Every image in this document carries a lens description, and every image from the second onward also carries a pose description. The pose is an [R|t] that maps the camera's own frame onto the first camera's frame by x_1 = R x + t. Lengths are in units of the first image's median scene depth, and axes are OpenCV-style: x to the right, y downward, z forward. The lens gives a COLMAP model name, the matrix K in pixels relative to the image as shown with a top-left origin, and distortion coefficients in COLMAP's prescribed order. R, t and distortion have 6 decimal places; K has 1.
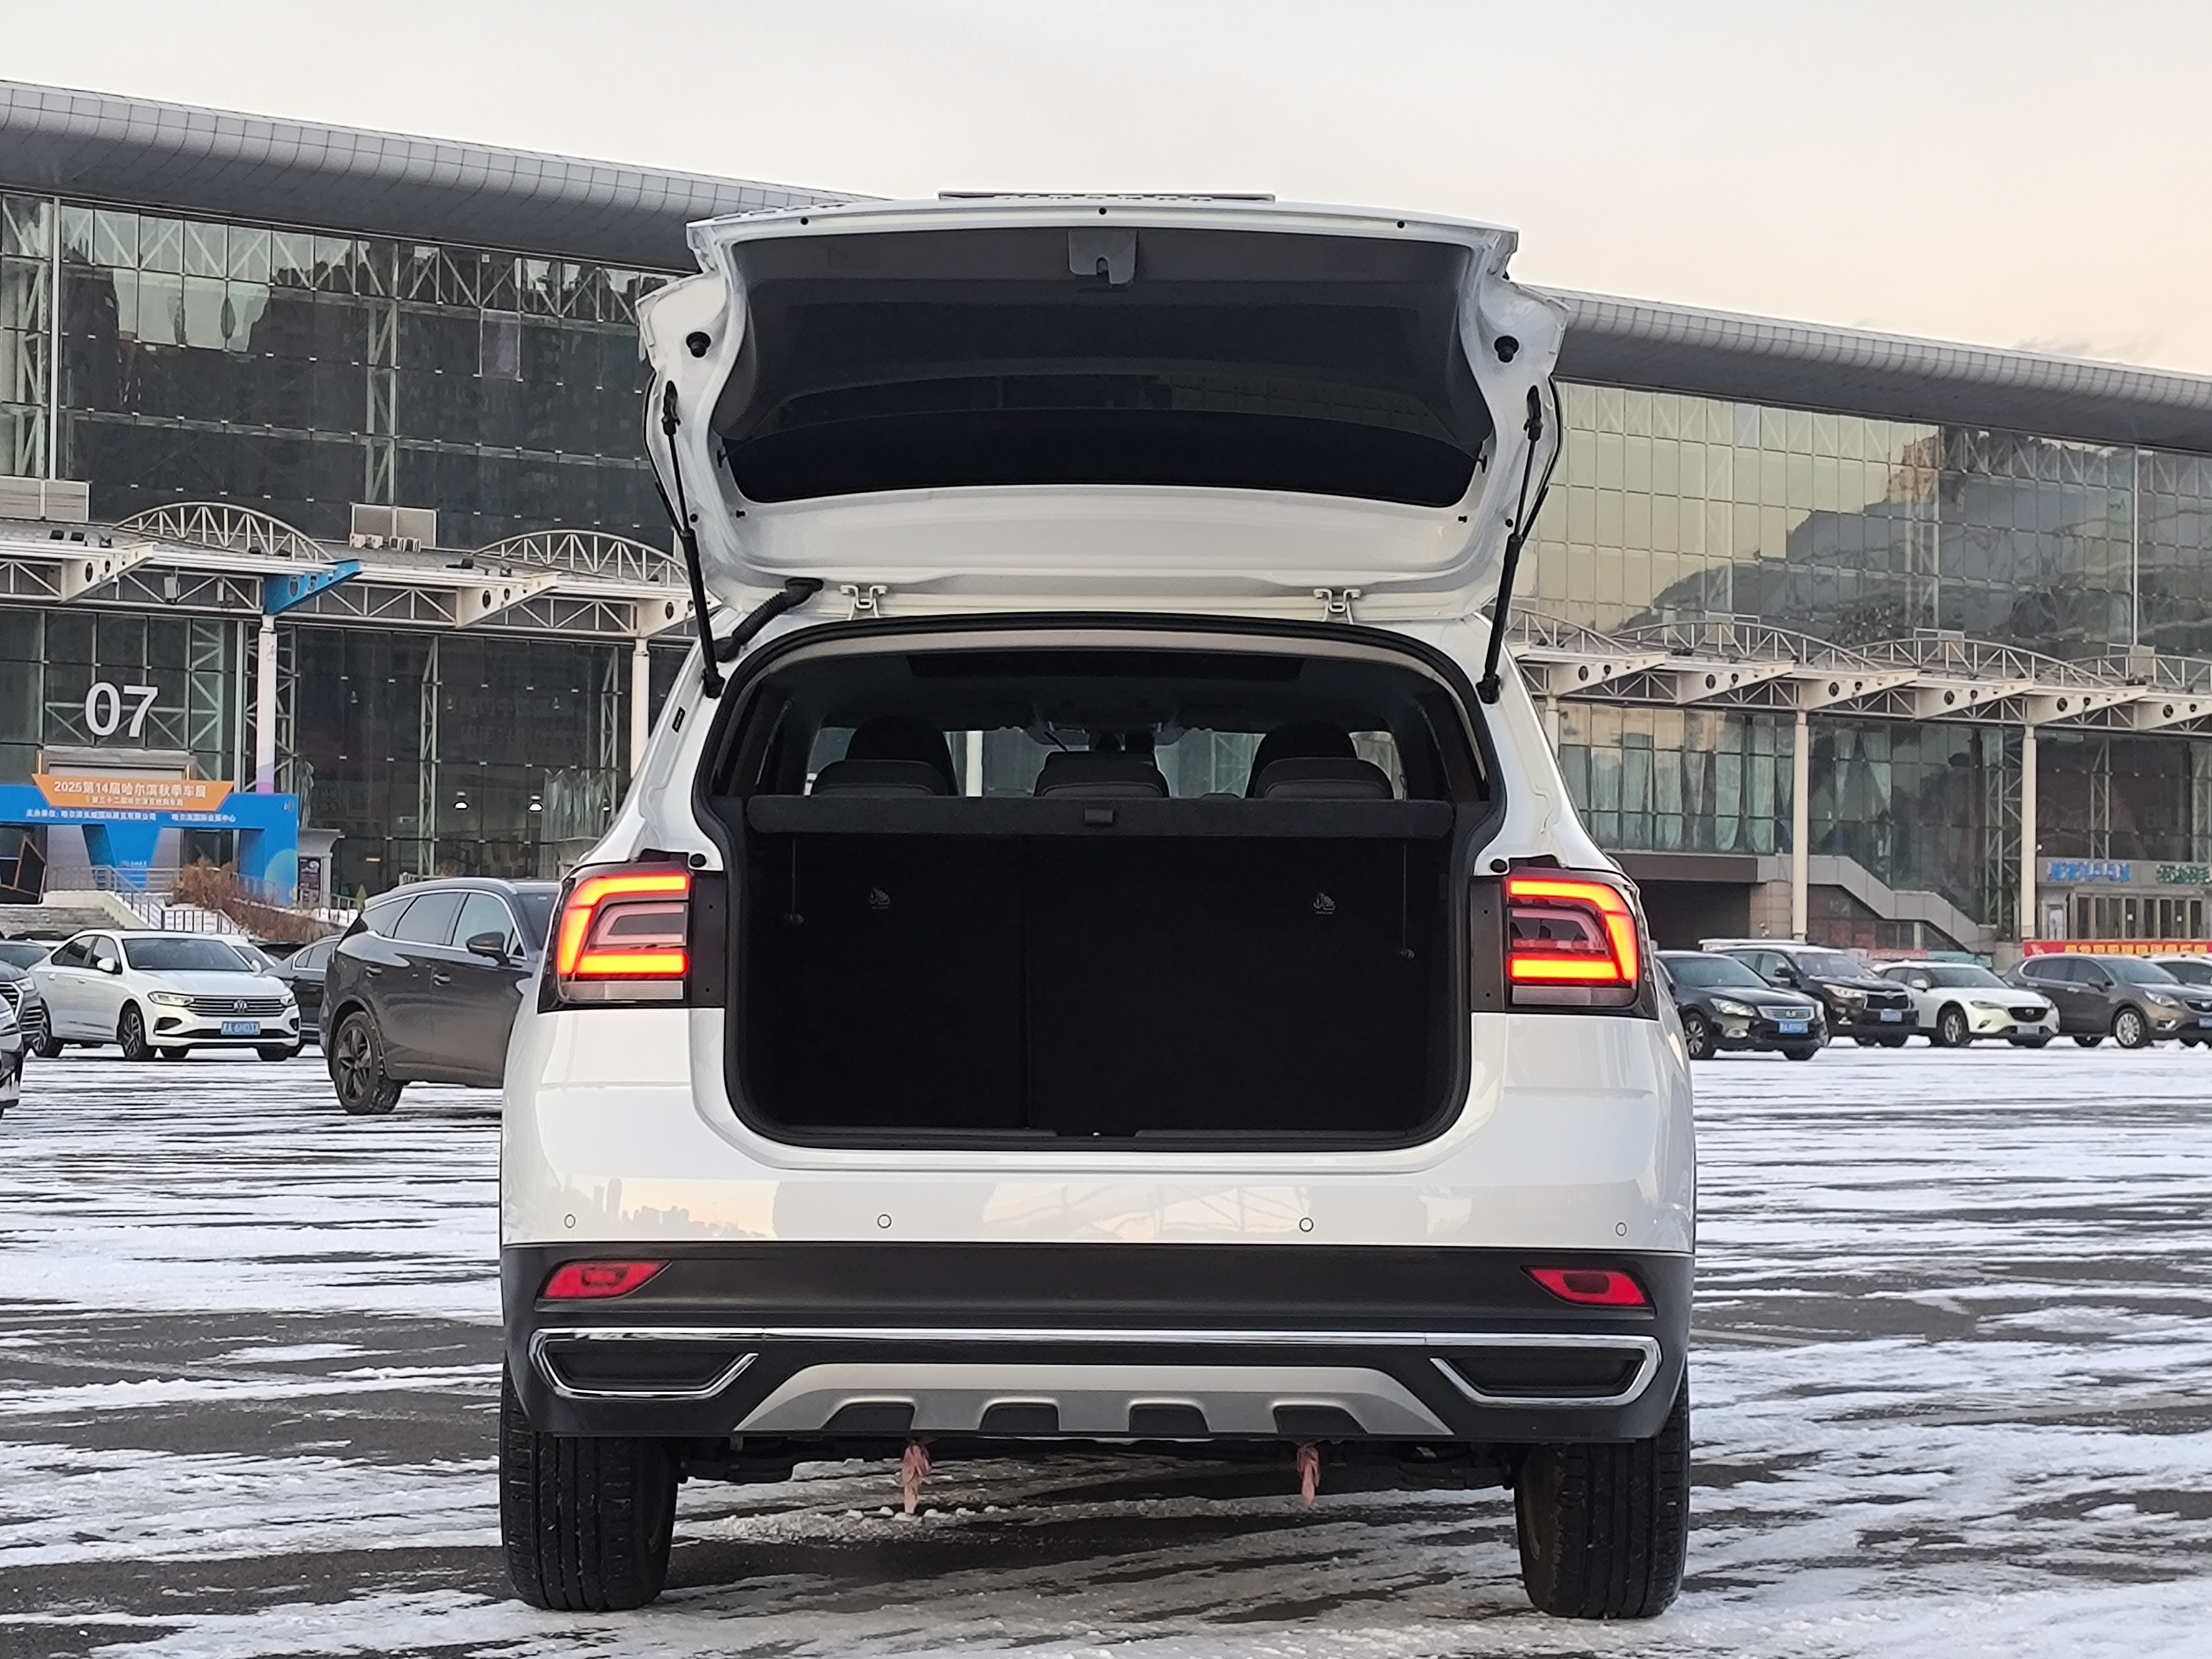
lens RADIAL K [[4416.6, 0, 1118.6], [0, 4416.6, 850.4], [0, 0, 1]] dist [0.020610, 0.212776]
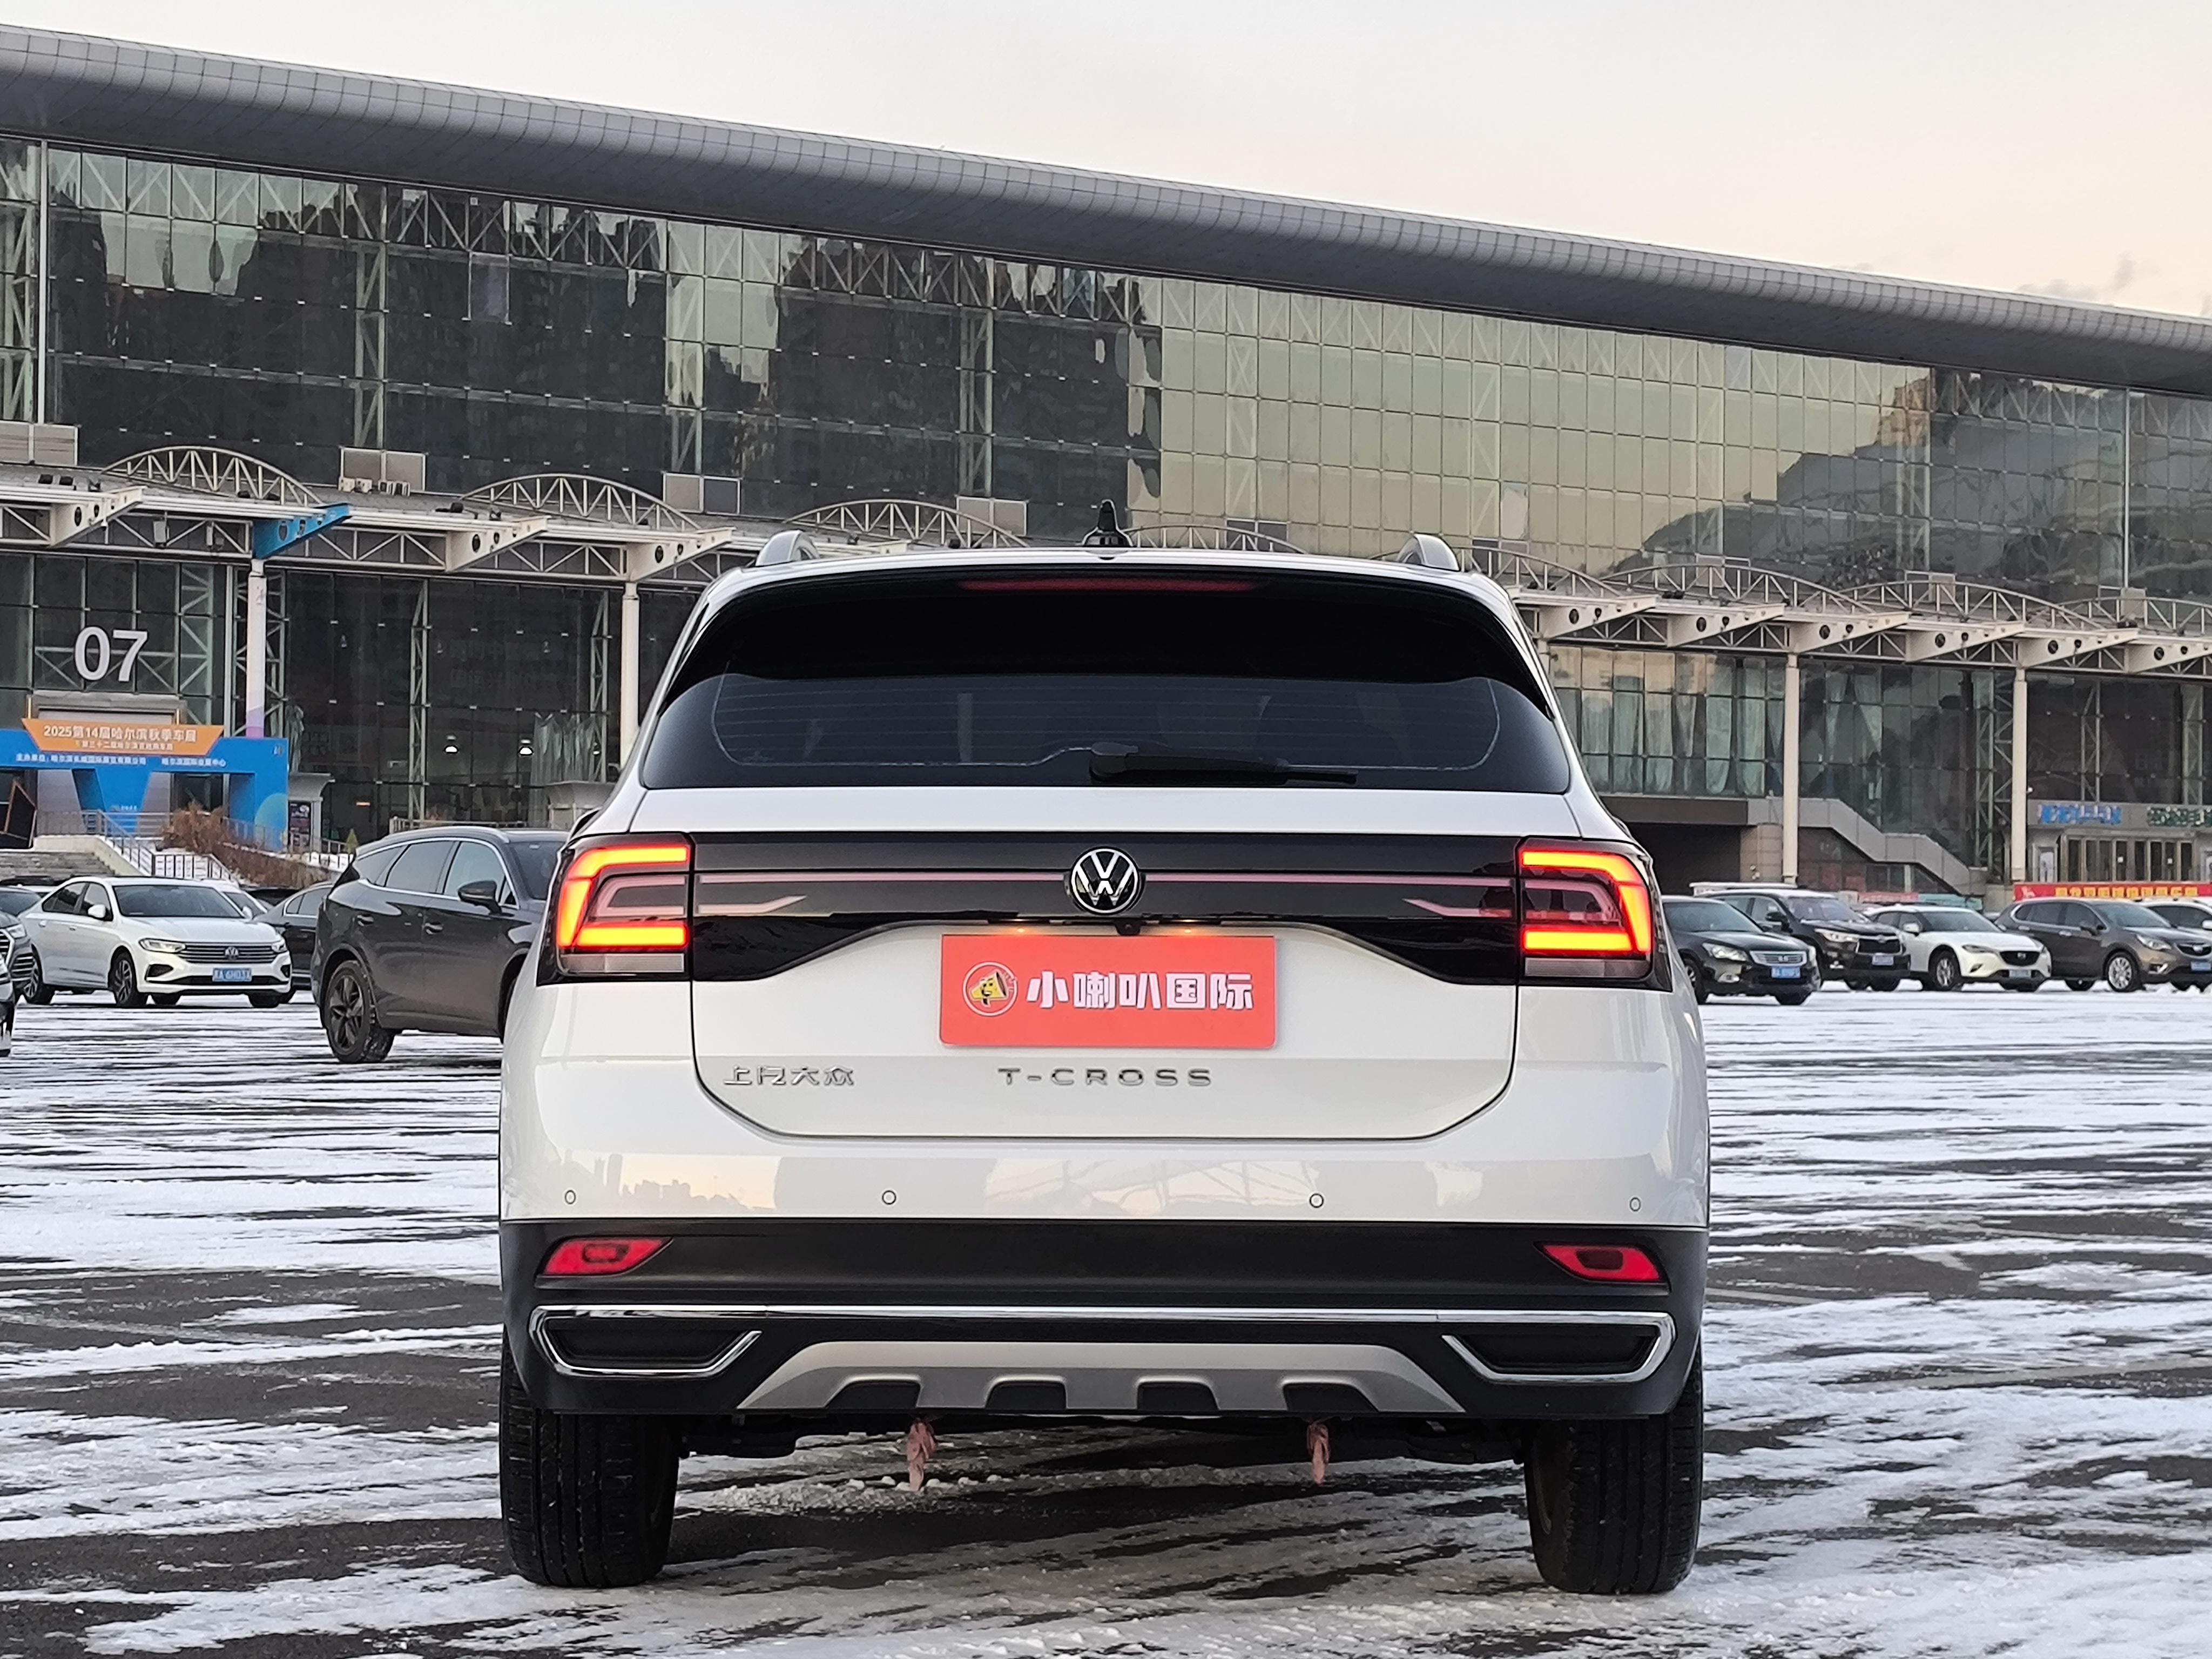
lens RADIAL K [[4374.7, 0, 1106.0], [0, 4374.7, 829.5], [0, 0, 1]] dist [0.022079, 0.166369]
pose [[0.999997, -0.001503, 0.001794, -0.003299], [0.001481, 0.999923, 0.012321, -0.005468], [-0.001812, -0.012319, 0.999922, 0.012370]]
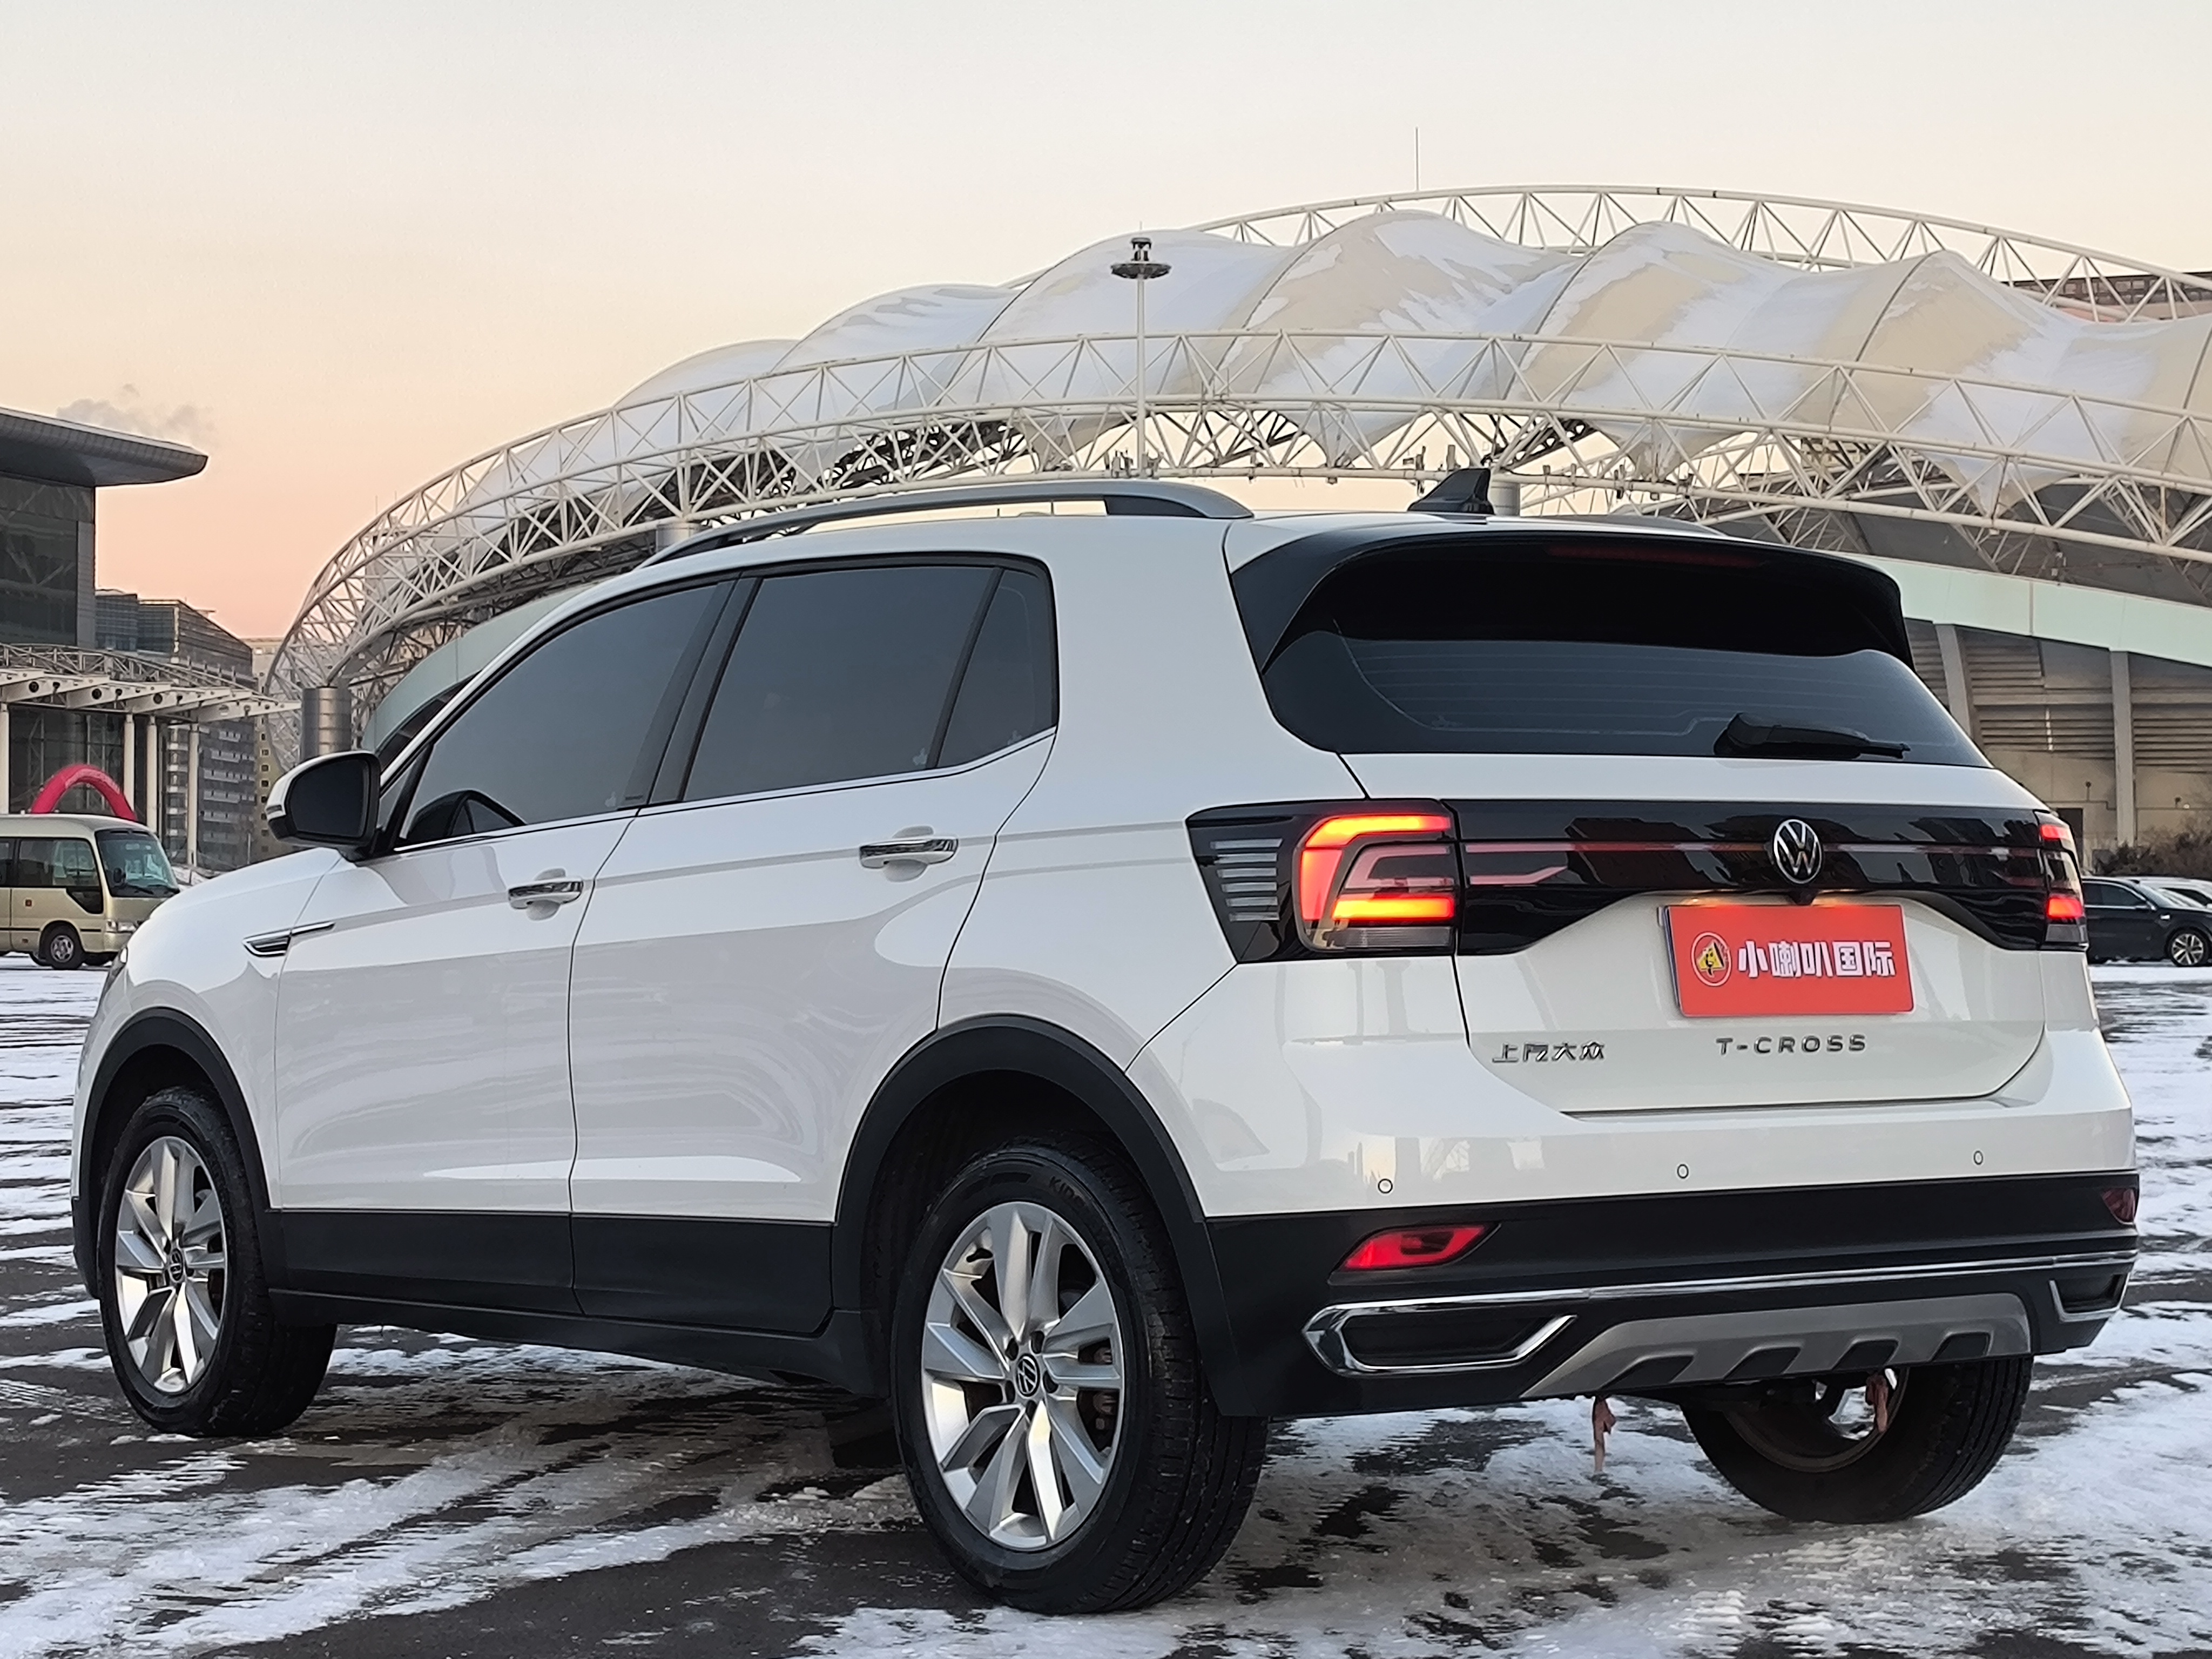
lens RADIAL K [[4416.6, 0, 1118.6], [0, 4416.6, 850.4], [0, 0, 1]] dist [0.020610, 0.212776]
pose [[0.780184, 0.001122, 0.625549, -0.395708], [-0.015998, 0.999707, 0.018160, -0.001386], [-0.625345, -0.024175, 0.779973, 0.168190]]
